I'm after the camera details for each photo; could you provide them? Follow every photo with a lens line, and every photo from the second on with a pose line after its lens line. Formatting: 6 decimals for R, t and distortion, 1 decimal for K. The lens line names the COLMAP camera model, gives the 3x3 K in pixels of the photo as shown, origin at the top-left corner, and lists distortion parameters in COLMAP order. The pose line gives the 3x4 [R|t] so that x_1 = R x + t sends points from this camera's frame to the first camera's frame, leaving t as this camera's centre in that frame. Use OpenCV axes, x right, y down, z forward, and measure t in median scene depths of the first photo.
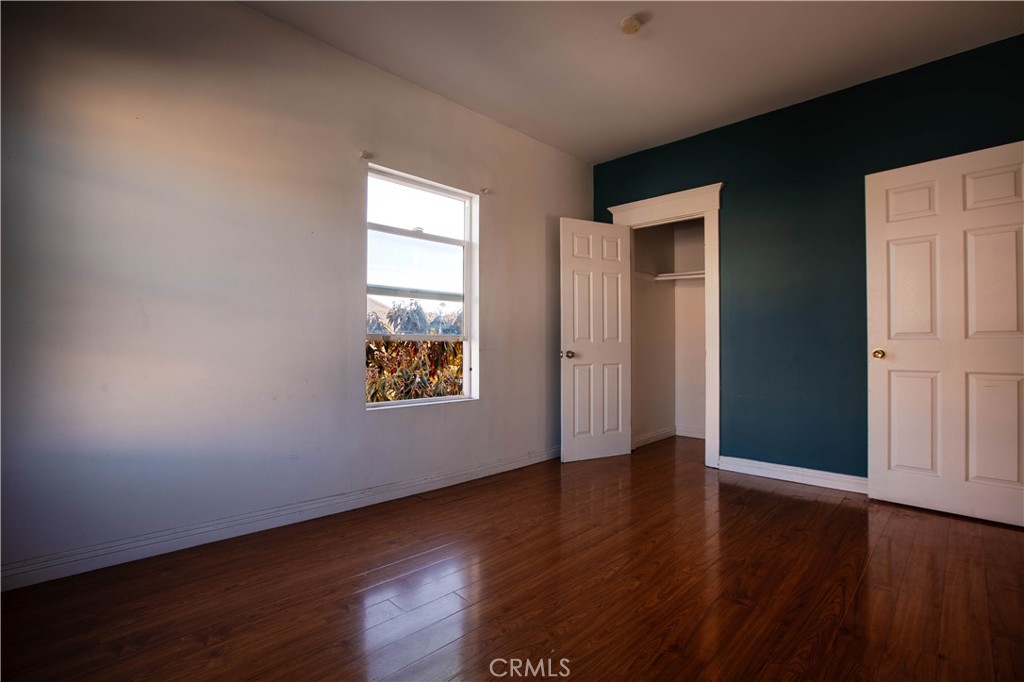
lens RADIAL K [[468.5, 0, 517.1], [0, 468.5, 344.8], [0, 0, 1]] dist [-0.059389, 0.021263]
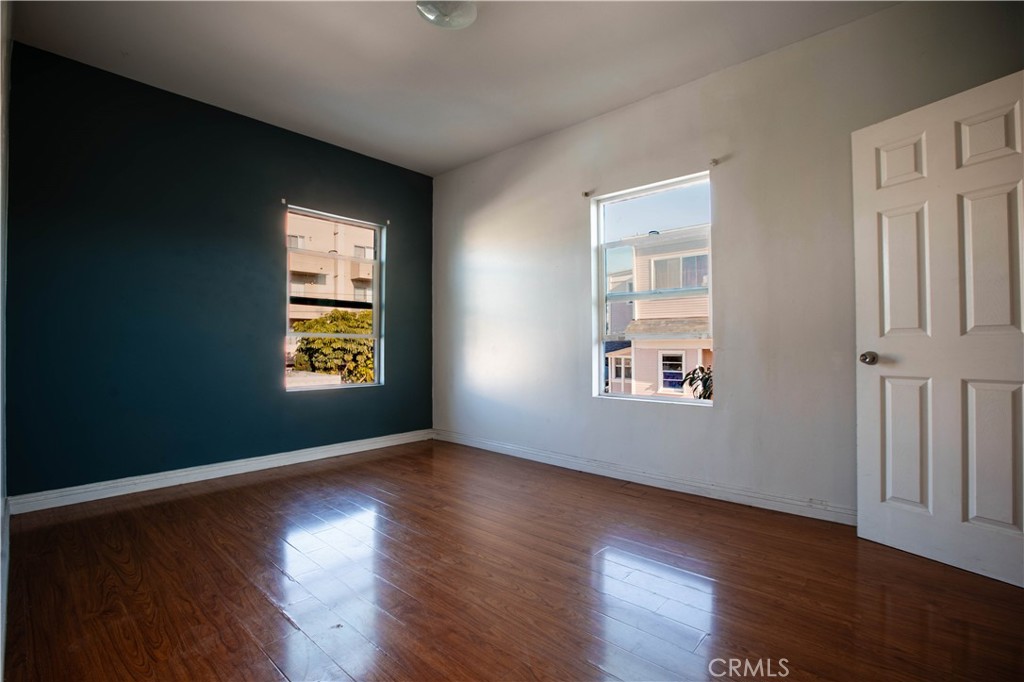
lens RADIAL K [[468.5, 0, 517.1], [0, 468.5, 344.8], [0, 0, 1]] dist [-0.059389, 0.021263]
pose [[0.054882, -0.000783, -0.998493, 0.792146], [0.011328, 0.999936, -0.000162, -0.001201], [0.998429, -0.011302, 0.054887, 0.630322]]
